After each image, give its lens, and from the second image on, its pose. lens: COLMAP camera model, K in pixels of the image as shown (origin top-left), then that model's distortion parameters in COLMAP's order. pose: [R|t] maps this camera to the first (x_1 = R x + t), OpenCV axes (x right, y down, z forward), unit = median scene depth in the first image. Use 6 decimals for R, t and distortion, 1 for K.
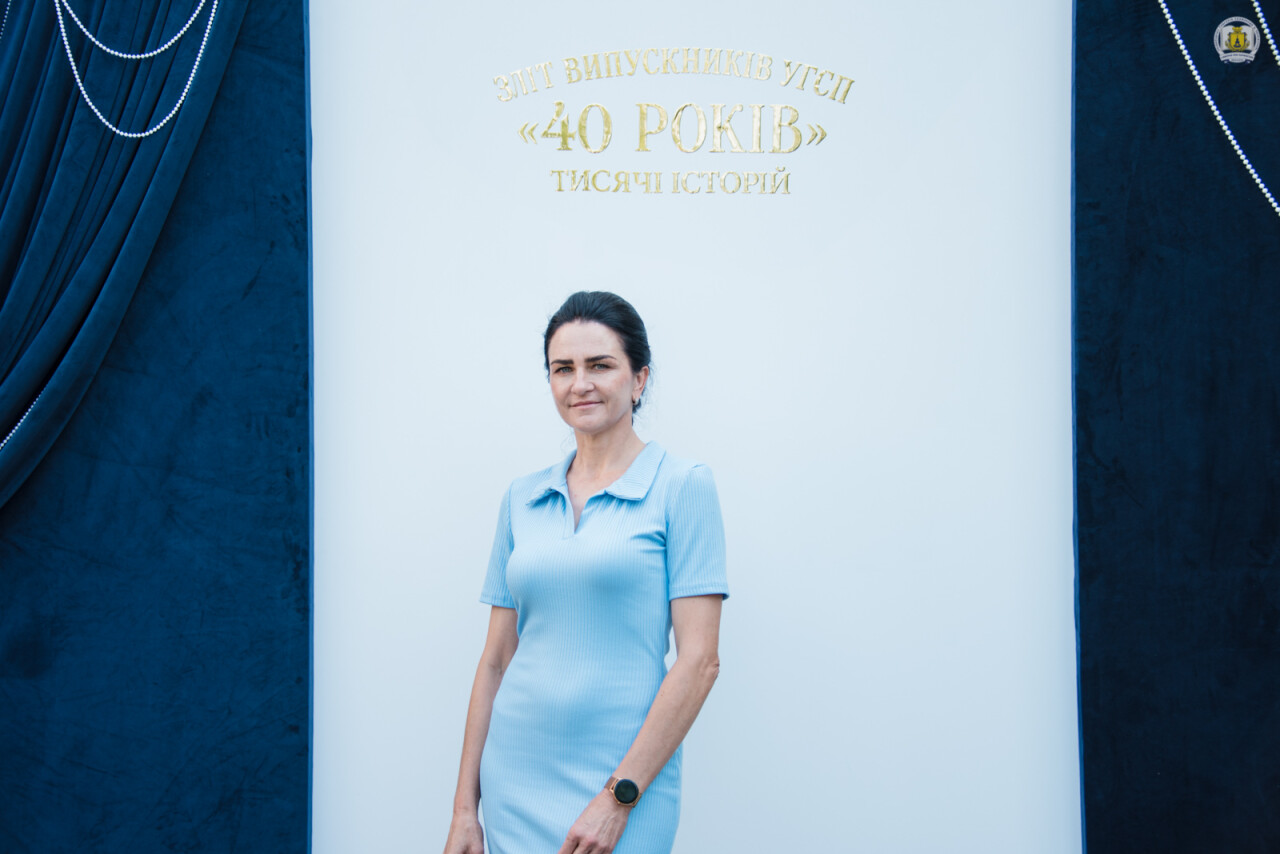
lens RADIAL K [[2222.6, 0, 641.7], [0, 2222.6, 454.5], [0, 0, 1]] dist [0.049376, 0.000000]
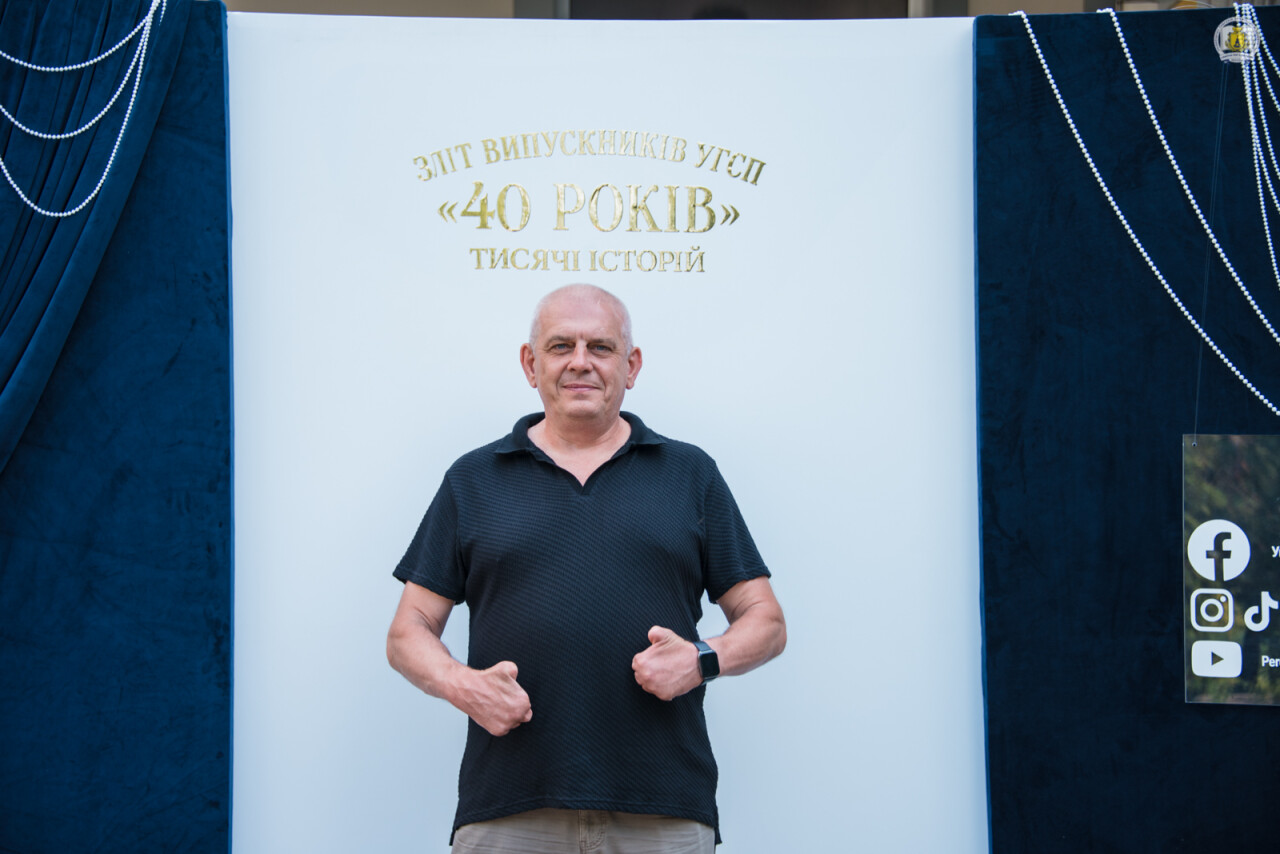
lens RADIAL K [[2933.0, 0, 665.6], [0, 2933.0, 394.4], [0, 0, 1]] dist [0.469564, 0.000000]
pose [[0.998890, -0.002123, 0.047064, -0.015447], [0.004230, 0.998991, -0.044712, -0.000209], [-0.046922, 0.044861, 0.997891, -0.356240]]
